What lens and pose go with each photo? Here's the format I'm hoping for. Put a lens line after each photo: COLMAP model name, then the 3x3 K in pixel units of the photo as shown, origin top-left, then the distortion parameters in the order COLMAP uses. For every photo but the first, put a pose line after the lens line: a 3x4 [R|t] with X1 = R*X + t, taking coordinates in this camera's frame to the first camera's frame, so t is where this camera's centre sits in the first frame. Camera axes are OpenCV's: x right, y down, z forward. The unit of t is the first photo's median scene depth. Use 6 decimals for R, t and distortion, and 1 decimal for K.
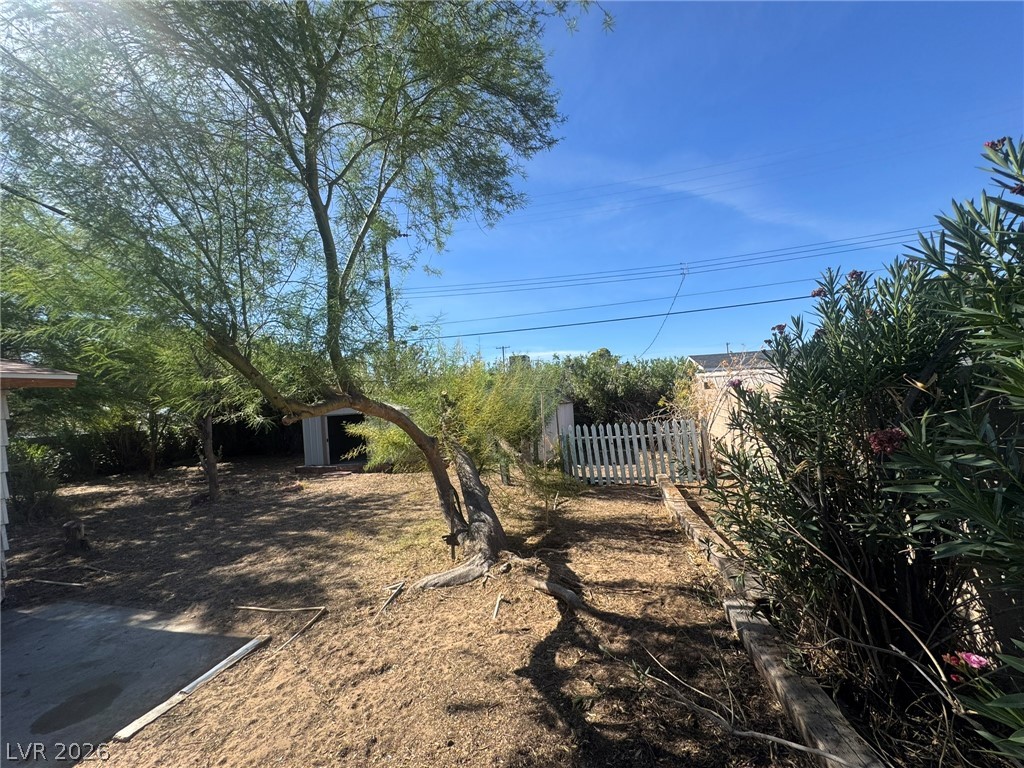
lens RADIAL K [[411.6, 0, 510.1], [0, 411.6, 383.5], [0, 0, 1]] dist [-0.003997, 0.000639]
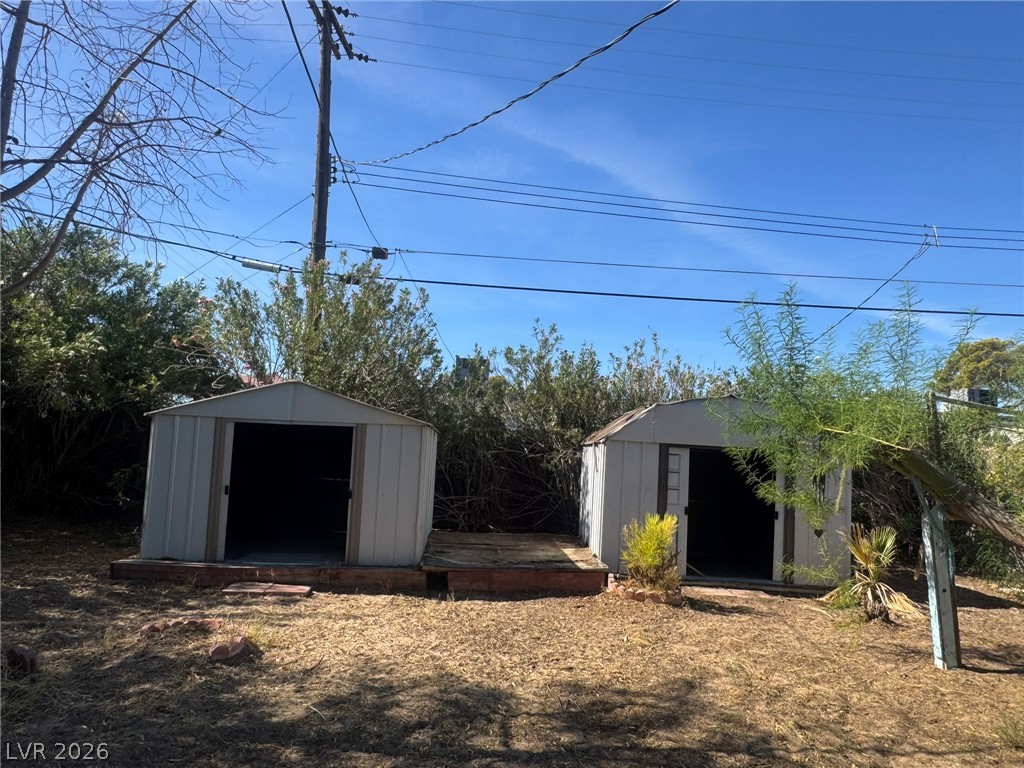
lens RADIAL K [[666.7, 0, 507.5], [0, 666.7, 384.1], [0, 0, 1]] dist [0.004498, -0.005488]
pose [[0.948857, 0.138335, 0.283786, -0.373033], [-0.118975, 0.989300, -0.084448, 0.065006], [-0.292431, 0.046365, 0.955162, 0.362185]]
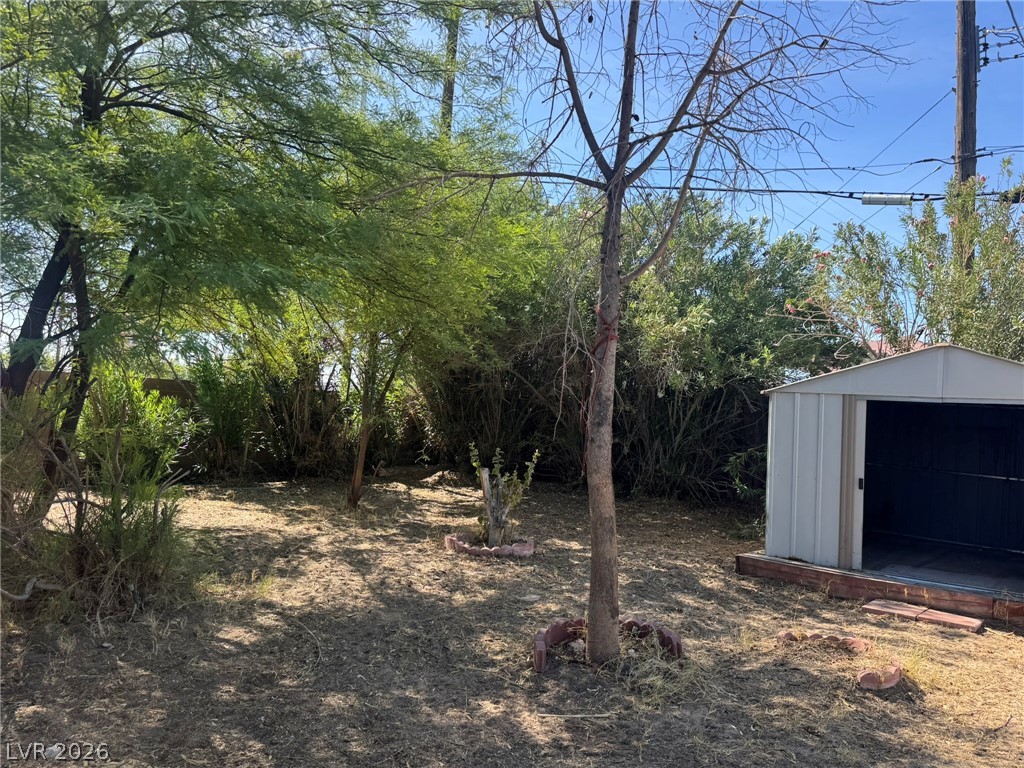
lens RADIAL K [[827.6, 0, 512.0], [0, 827.6, 382.8], [0, 0, 1]] dist [0.044326, -0.062337]
pose [[0.884597, 0.102292, -0.455000, -0.384282], [-0.095051, 0.994715, 0.038834, 0.065626], [0.456567, 0.008895, 0.889644, 0.354996]]
